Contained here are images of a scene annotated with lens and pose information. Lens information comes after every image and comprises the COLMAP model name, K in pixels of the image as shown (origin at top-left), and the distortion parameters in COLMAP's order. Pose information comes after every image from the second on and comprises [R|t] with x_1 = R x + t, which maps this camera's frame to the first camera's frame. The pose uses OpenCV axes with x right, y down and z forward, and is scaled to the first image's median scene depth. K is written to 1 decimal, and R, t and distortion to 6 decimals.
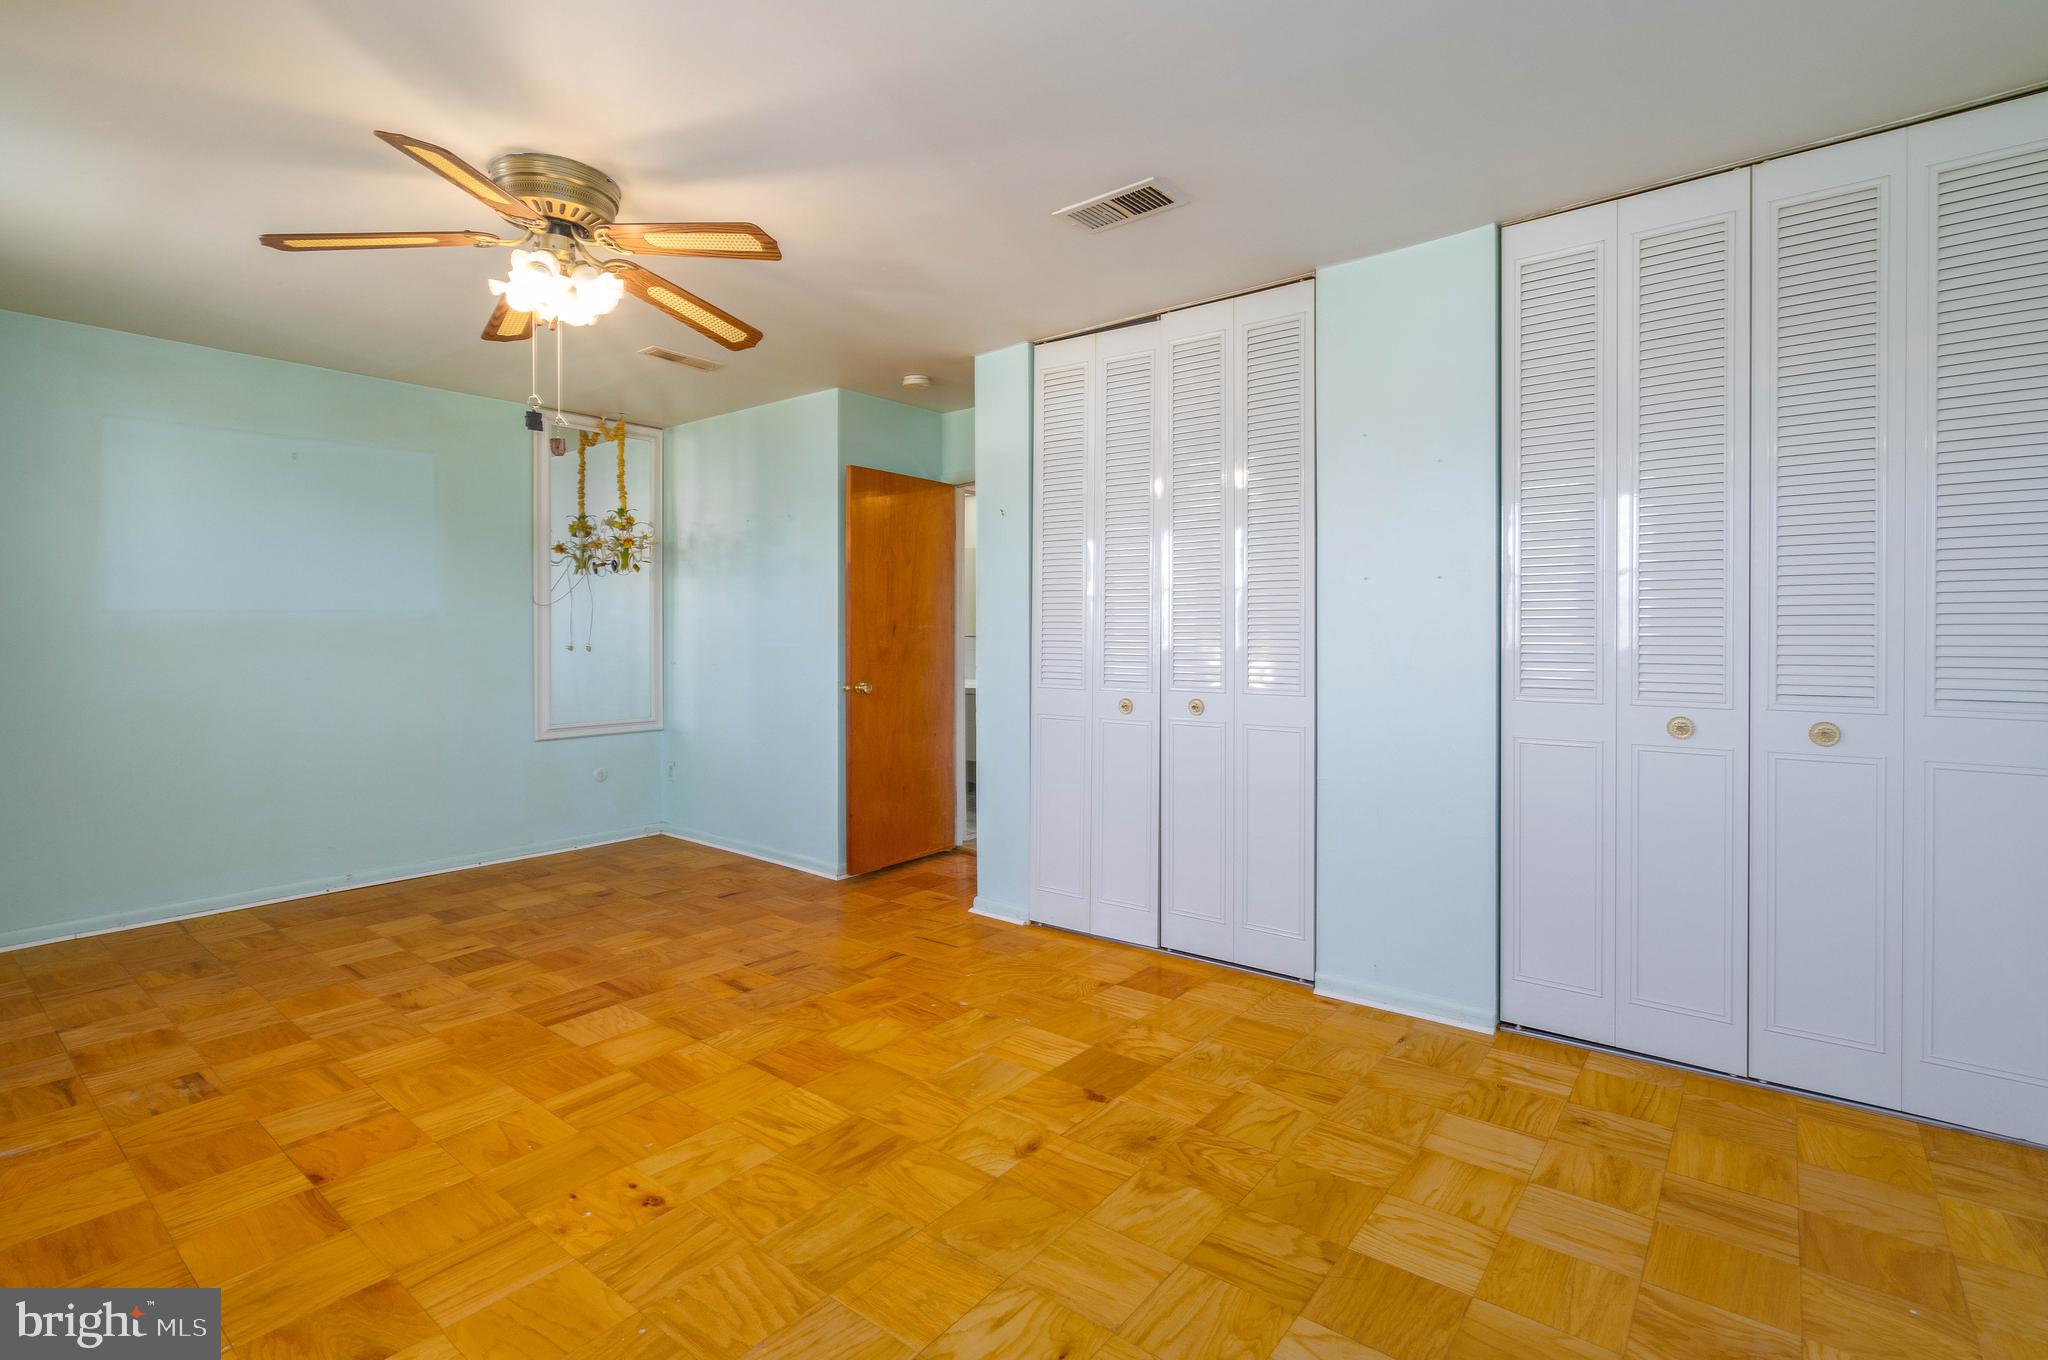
lens RADIAL K [[943.5, 0, 1045.2], [0, 943.5, 626.8], [0, 0, 1]] dist [-0.004815, 0.001462]
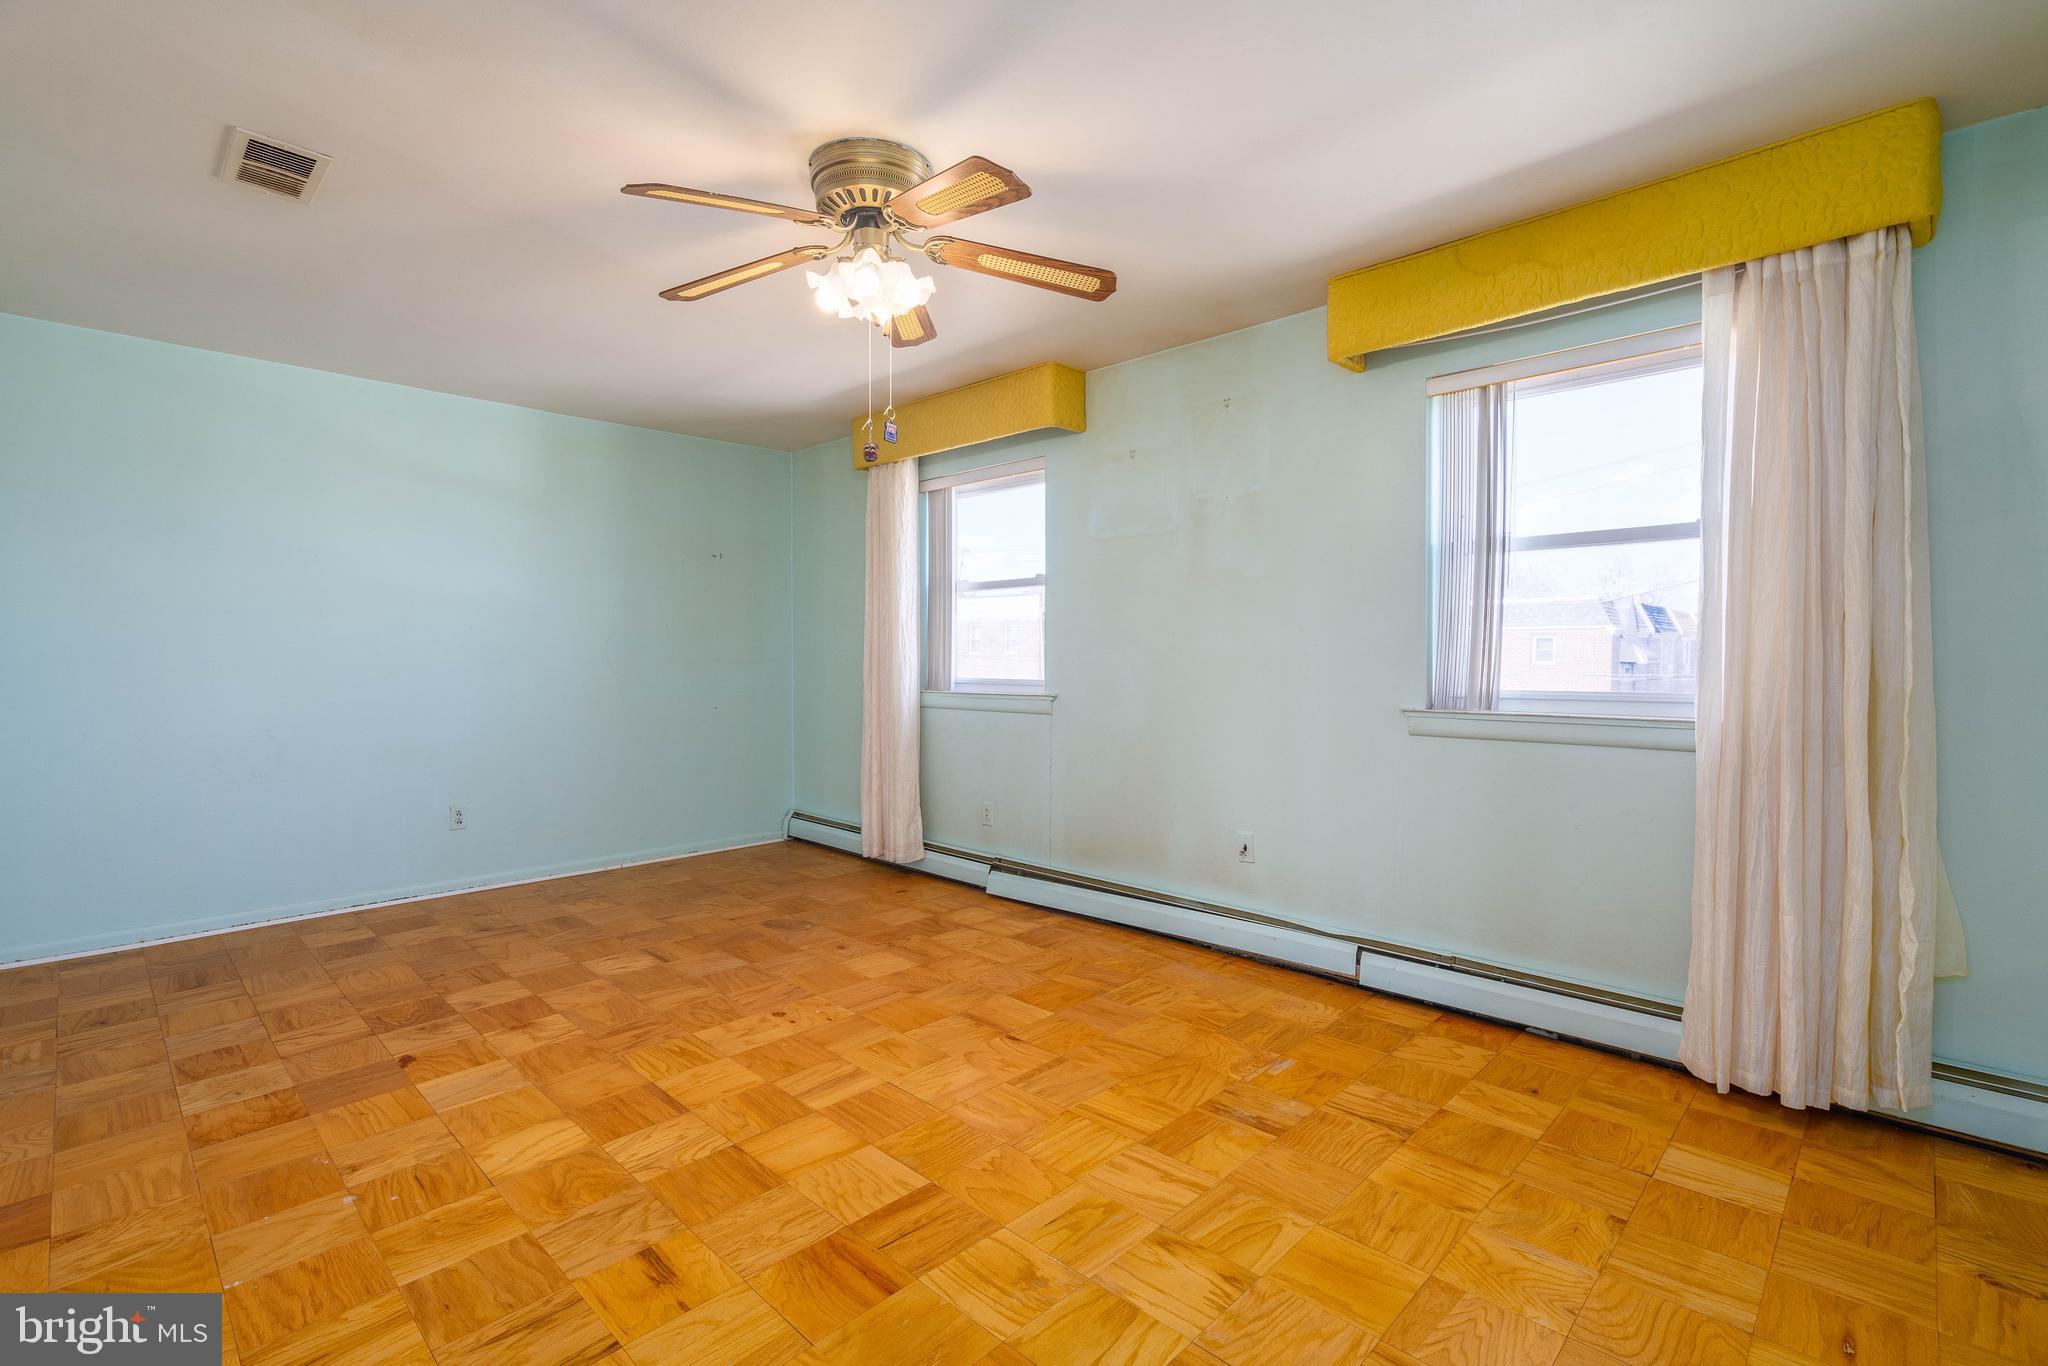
lens RADIAL K [[943.5, 0, 1037.4], [0, 943.5, 681.6], [0, 0, 1]] dist [-0.004815, 0.001462]
pose [[-0.995156, -0.000063, 0.098308, -0.748773], [0.001758, 0.999828, 0.018442, 0.020818], [-0.098292, 0.018526, -0.994985, 1.881560]]
